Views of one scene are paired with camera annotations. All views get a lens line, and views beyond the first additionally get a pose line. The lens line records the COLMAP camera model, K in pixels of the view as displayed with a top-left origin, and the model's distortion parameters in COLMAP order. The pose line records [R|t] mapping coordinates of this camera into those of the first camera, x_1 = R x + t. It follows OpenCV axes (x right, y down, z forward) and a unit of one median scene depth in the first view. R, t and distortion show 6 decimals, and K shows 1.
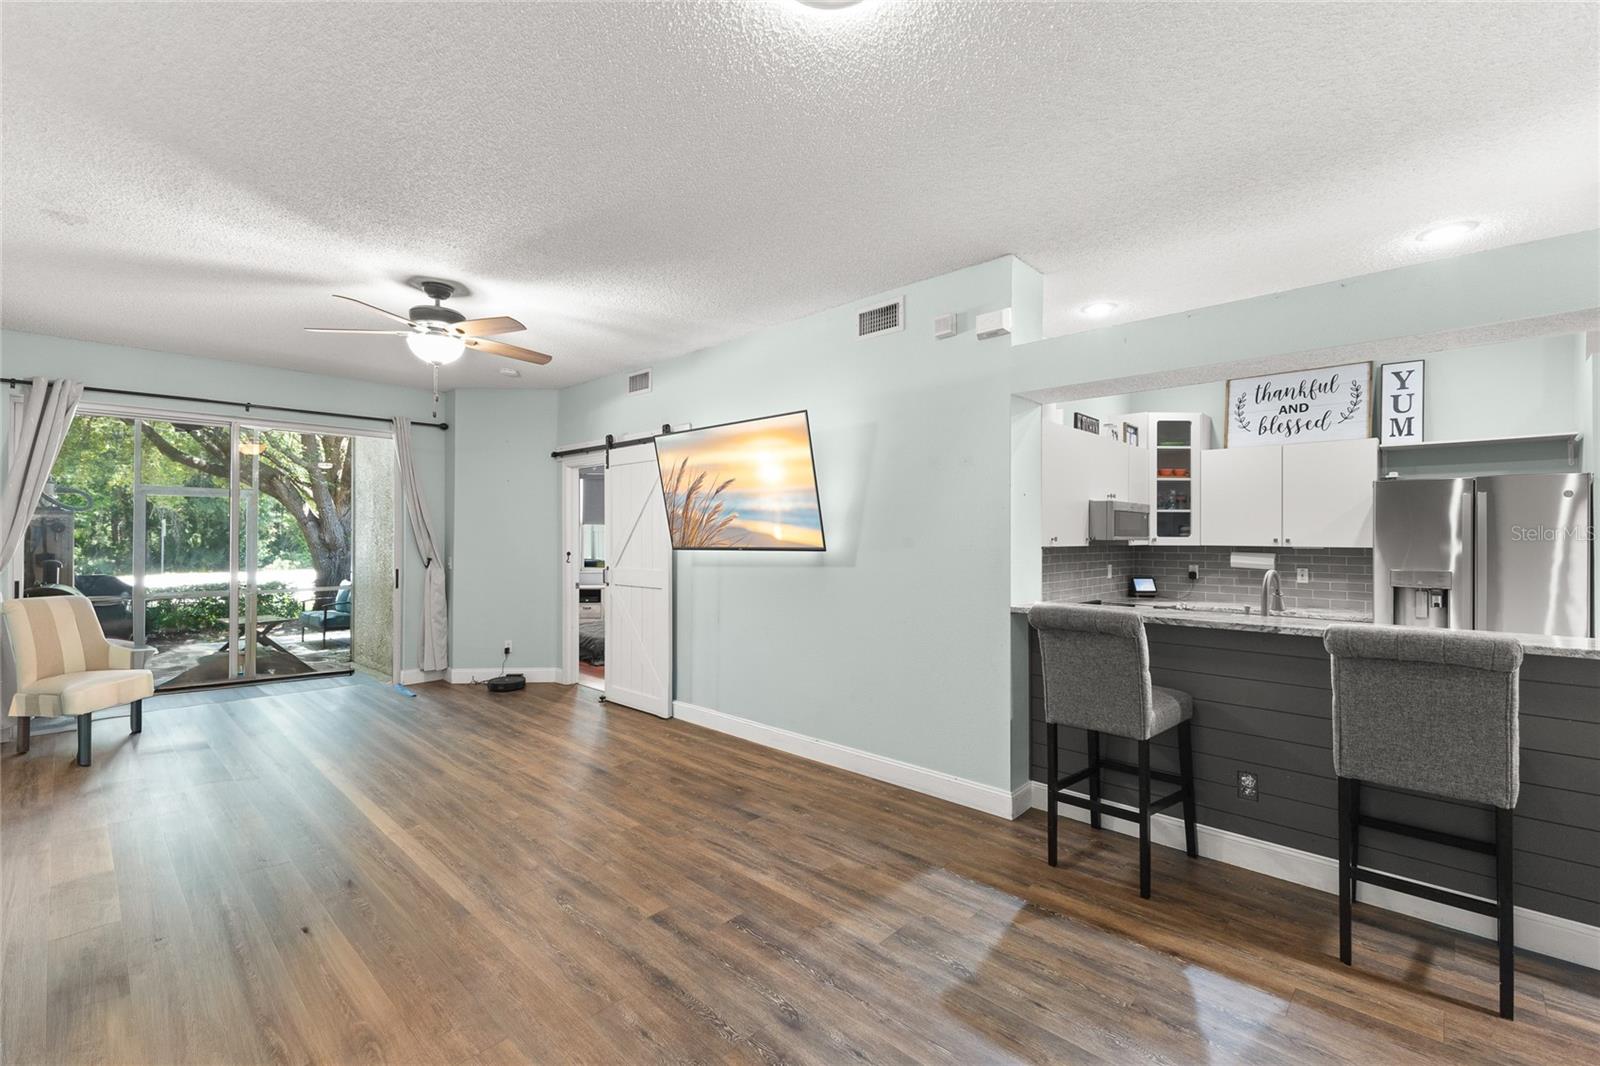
lens RADIAL K [[689.9, 0, 801.8], [0, 689.9, 531.4], [0, 0, 1]] dist [0.012107, -0.000355]
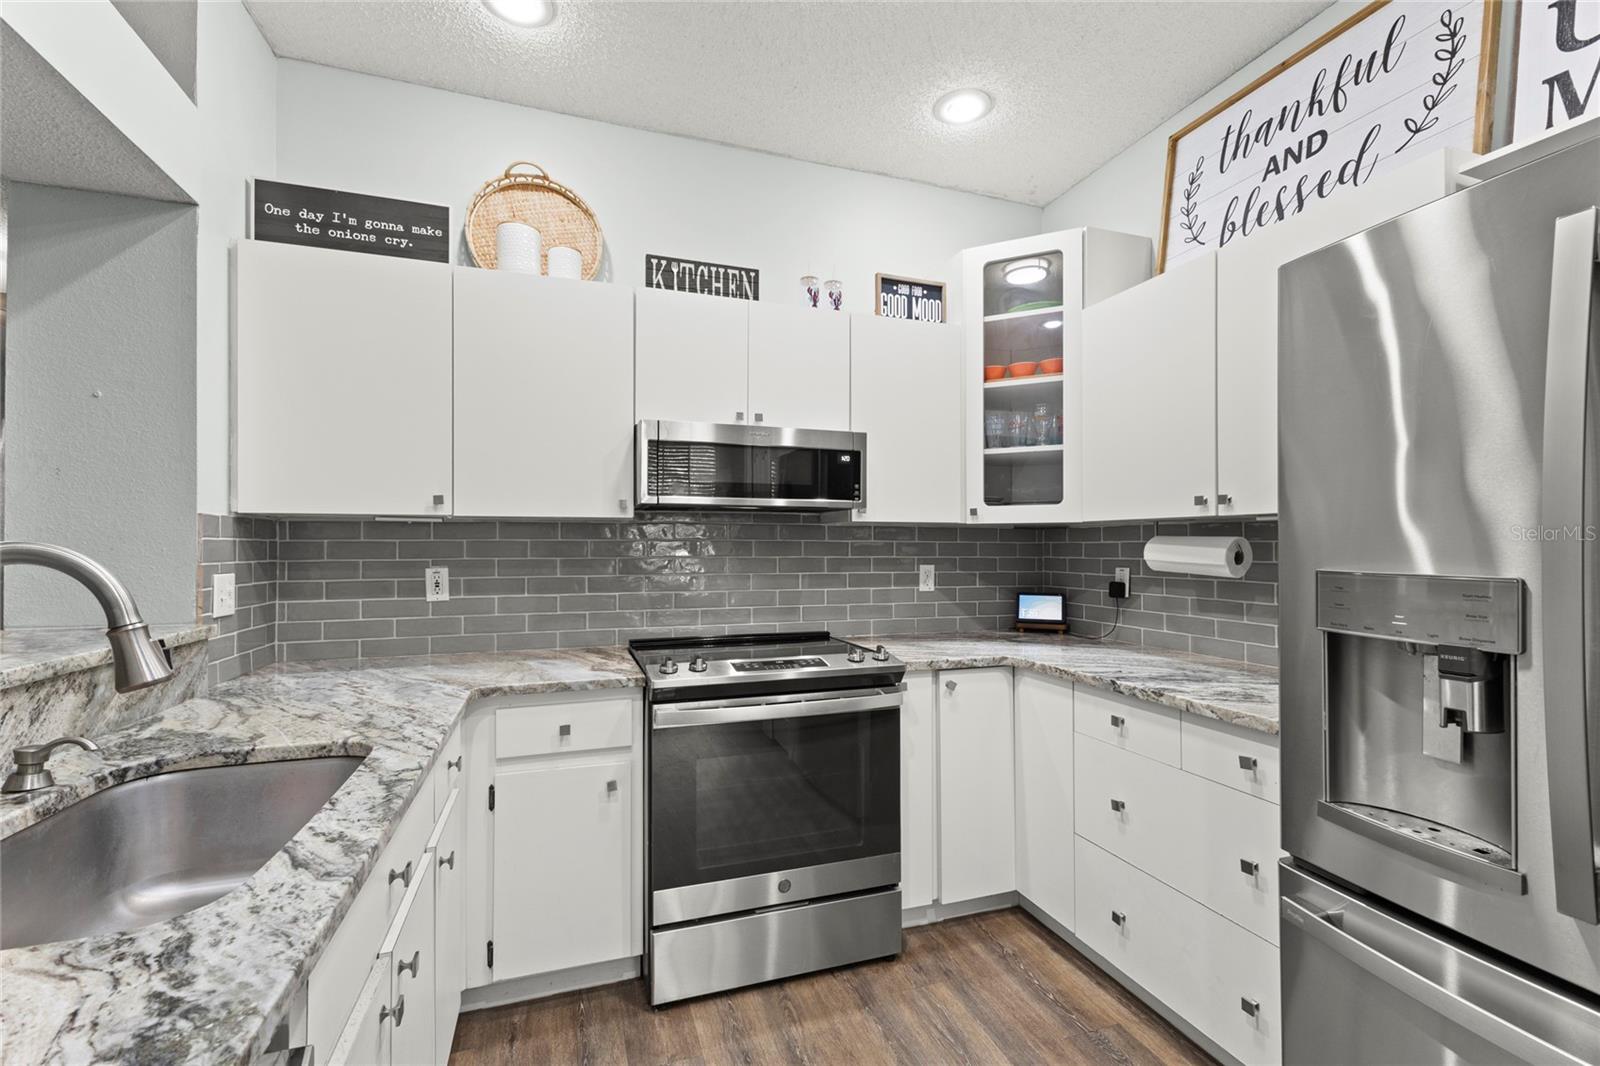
lens RADIAL K [[689.9, 0, 800.0], [0, 689.9, 542.1], [0, 0, 1]] dist [0.012107, -0.000355]
pose [[0.884652, -0.007017, -0.466200, 0.724769], [0.006249, 0.999975, -0.003192, 0.039158], [0.466211, -0.000090, 0.884674, 0.601561]]
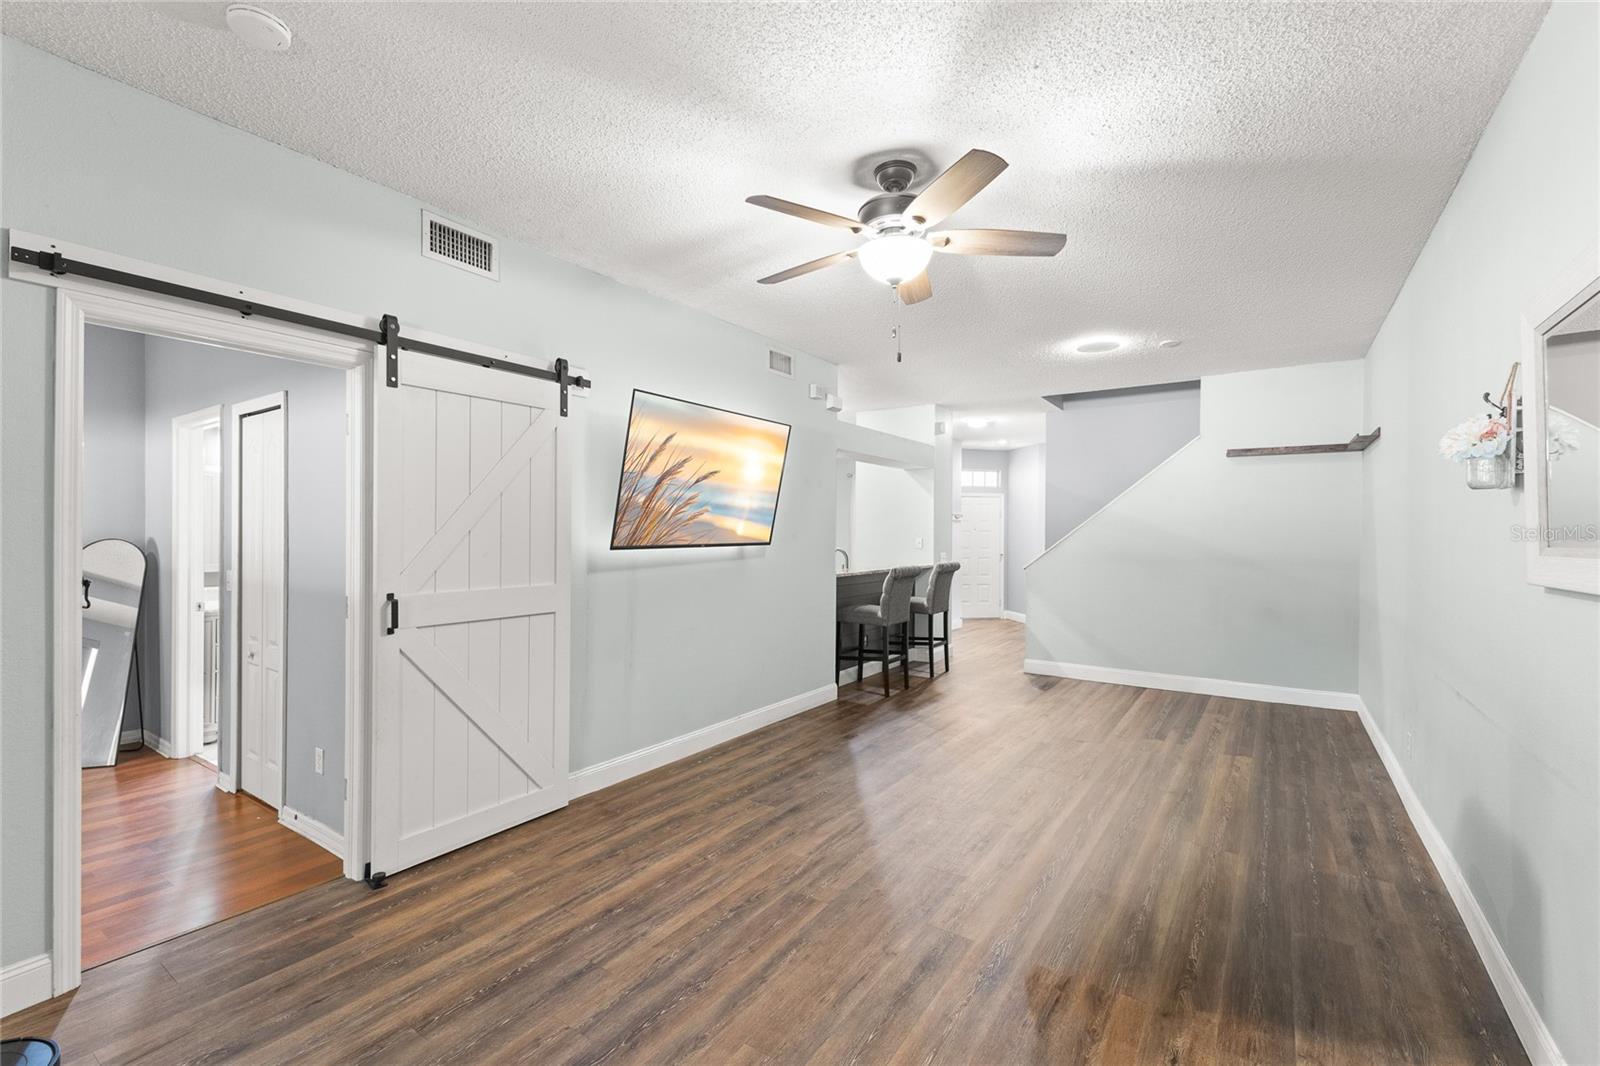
lens RADIAL K [[689.9, 0, 795.7], [0, 689.9, 536.3], [0, 0, 1]] dist [0.012107, -0.000355]
pose [[-0.154921, -0.006359, 0.987906, -0.973543], [-0.011830, 0.999920, 0.004581, 0.006713], [-0.987856, -0.010977, -0.154984, 0.978704]]
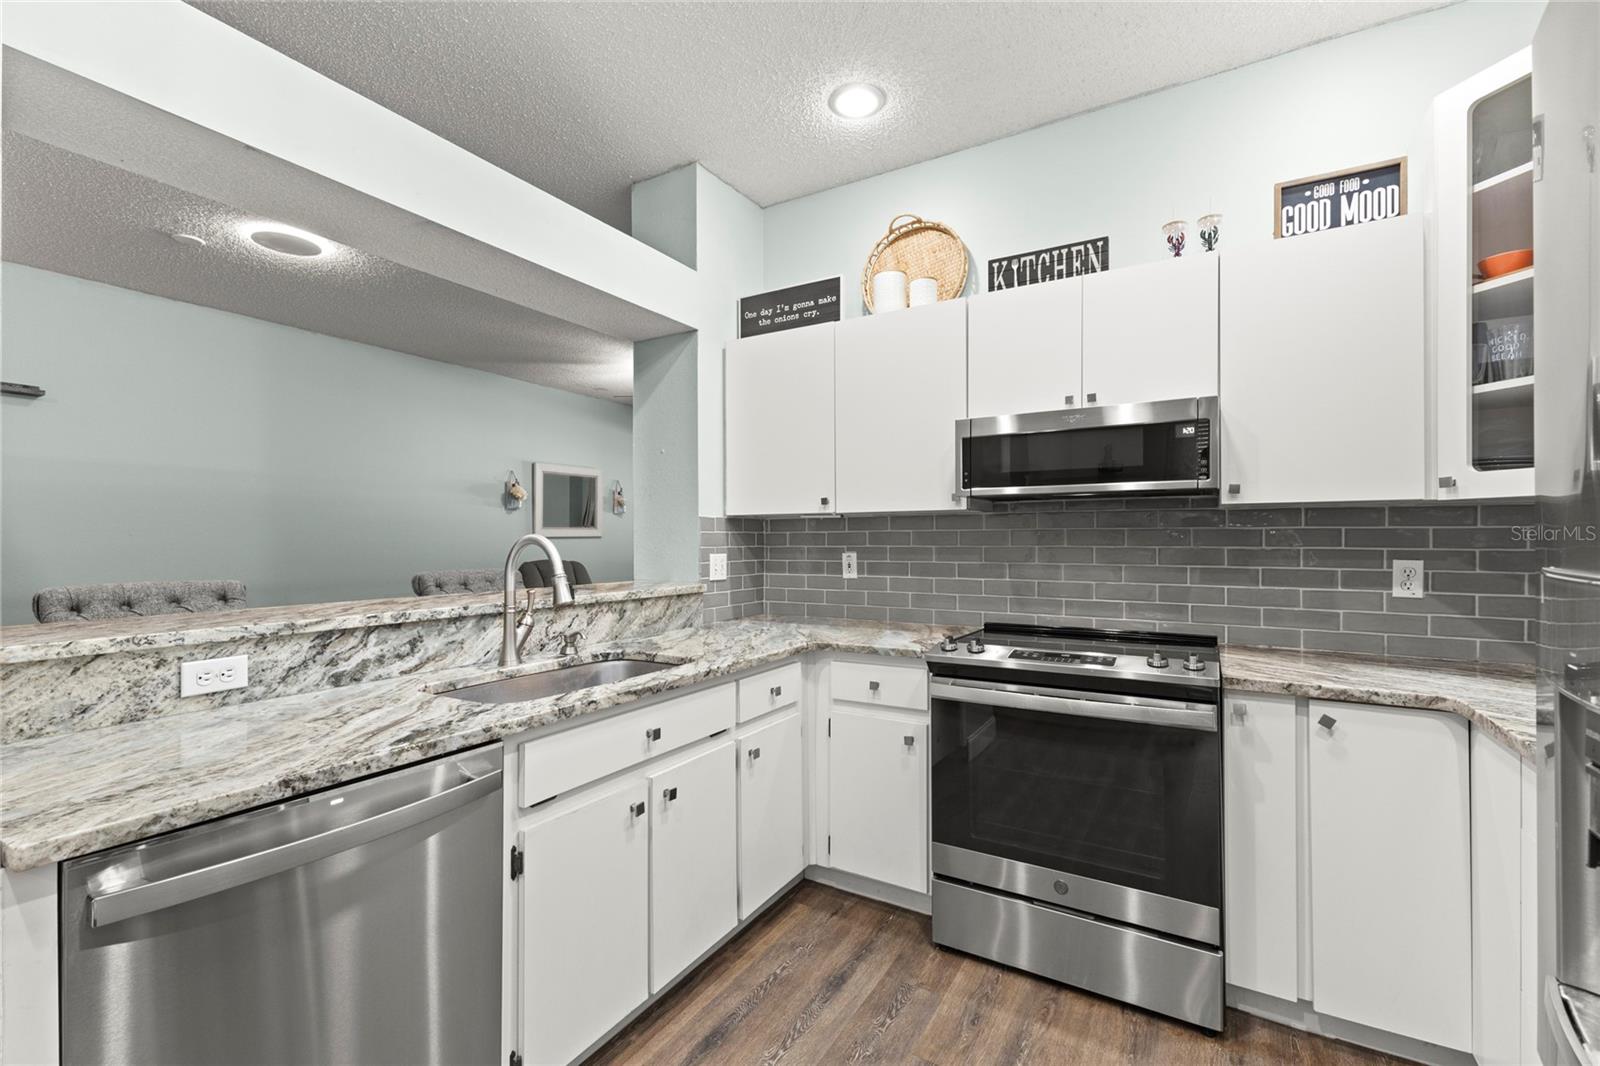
lens RADIAL K [[689.9, 0, 803.5], [0, 689.9, 538.4], [0, 0, 1]] dist [0.012107, -0.000355]
pose [[0.222886, -0.003704, -0.974838, 0.880698], [0.009850, 0.999950, -0.001547, 0.041542], [0.974795, -0.009258, 0.222911, 0.732862]]
